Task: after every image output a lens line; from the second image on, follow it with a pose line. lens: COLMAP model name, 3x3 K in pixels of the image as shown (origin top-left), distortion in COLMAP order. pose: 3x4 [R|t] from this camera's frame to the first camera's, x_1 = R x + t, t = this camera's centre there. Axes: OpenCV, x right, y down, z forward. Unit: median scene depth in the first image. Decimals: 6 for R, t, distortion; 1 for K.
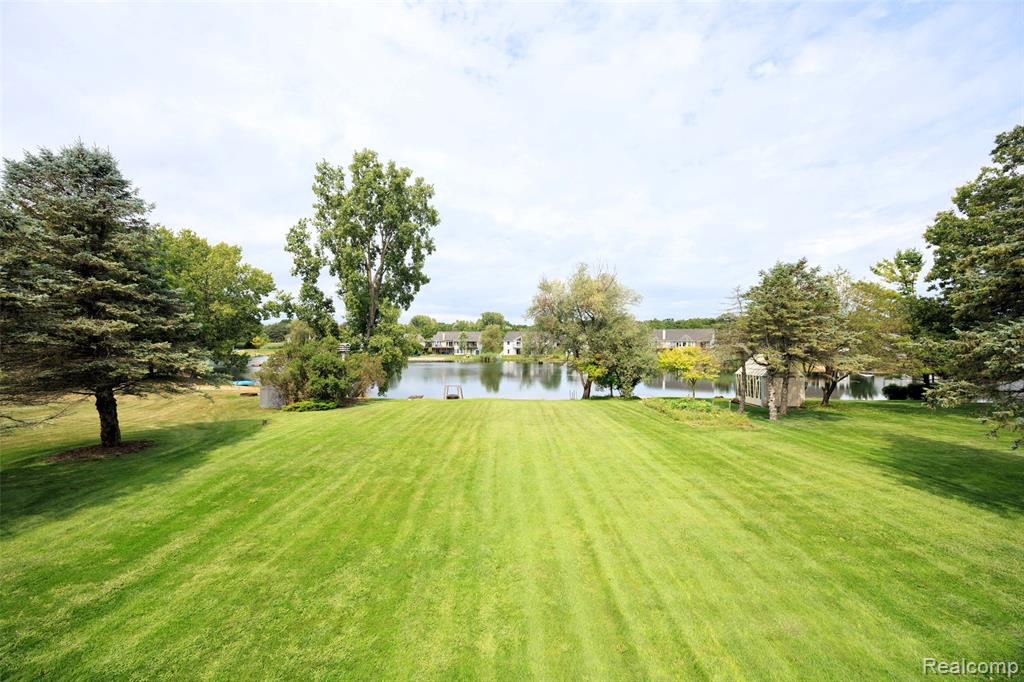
lens RADIAL K [[386.4, 0, 509.5], [0, 386.4, 338.8], [0, 0, 1]] dist [-0.002265, -0.000053]
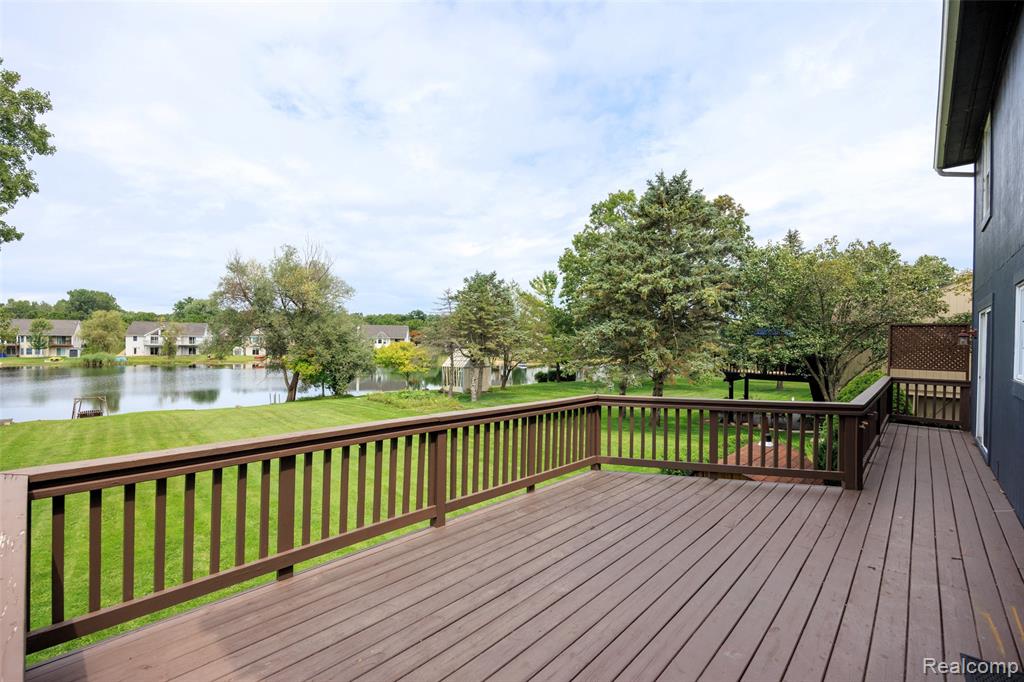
lens RADIAL K [[450.3, 0, 512.0], [0, 450.3, 341.0], [0, 0, 1]] dist [-0.015100, -0.000015]
pose [[0.744865, 0.006263, 0.667186, -0.122808], [-0.014092, 0.999881, 0.006348, 0.005150], [-0.667066, -0.014130, 0.744864, -0.097344]]
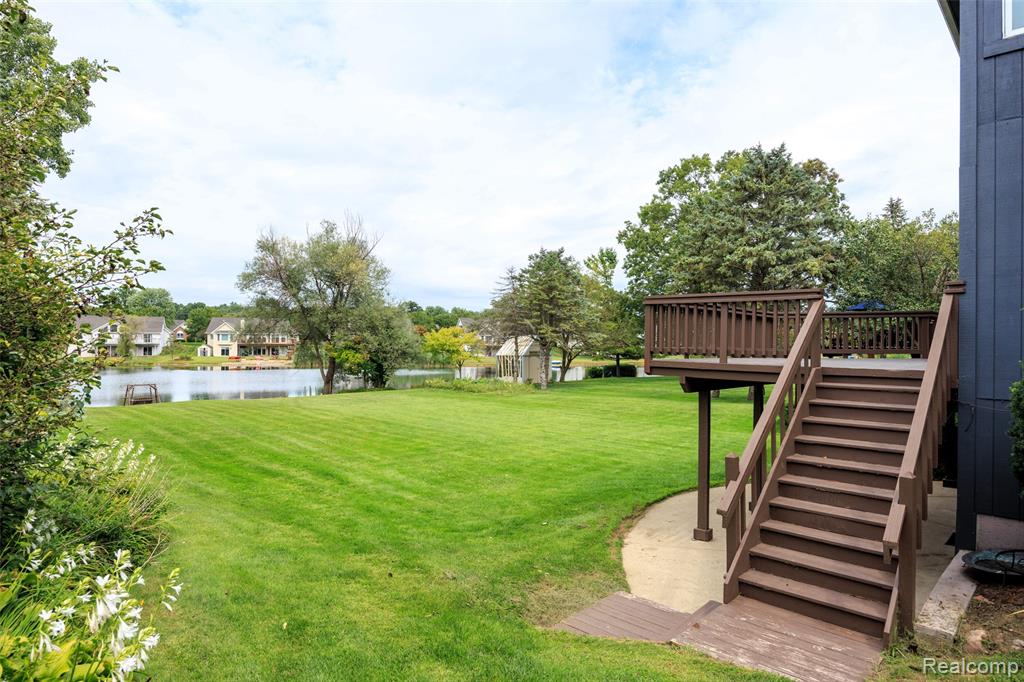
lens RADIAL K [[592.1, 0, 512.0], [0, 592.1, 341.0], [0, 0, 1]] dist [-0.000664, -0.000022]
pose [[0.755821, 0.004235, 0.654765, -0.352318], [-0.008444, 0.999959, 0.003280, 0.043826], [-0.654724, -0.008008, 0.755826, -0.167338]]
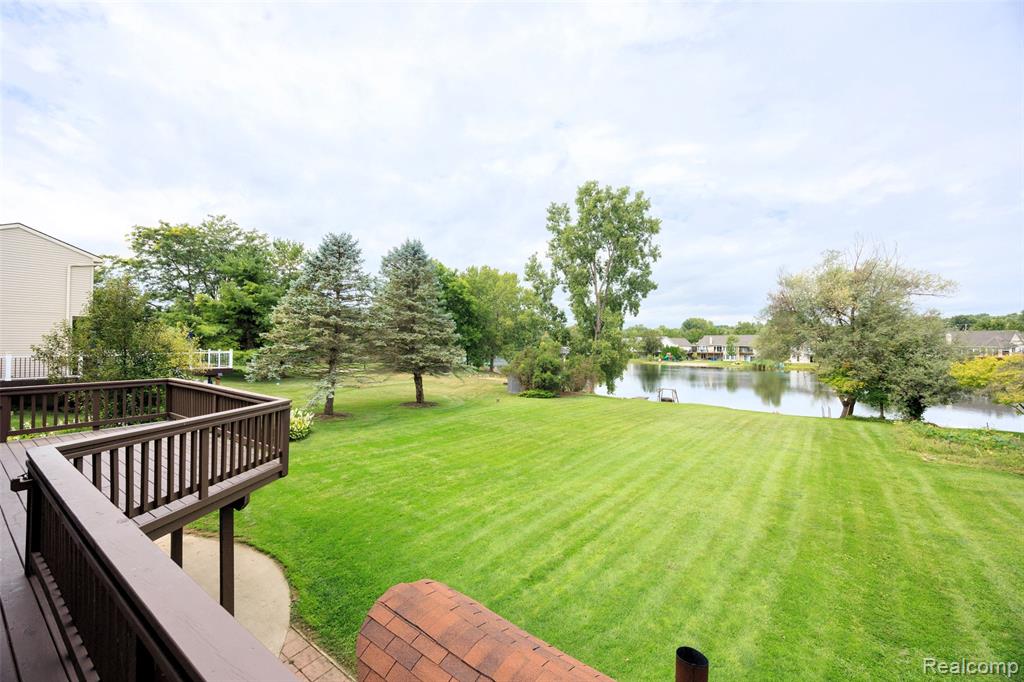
lens RADIAL K [[390.3, 0, 512.0], [0, 390.3, 341.0], [0, 0, 1]] dist [0.007304, -0.000055]
pose [[0.773783, -0.003695, -0.633440, 0.209673], [0.000322, 0.999985, -0.005439, -0.000668], [0.633451, 0.004004, 0.773773, -0.067202]]
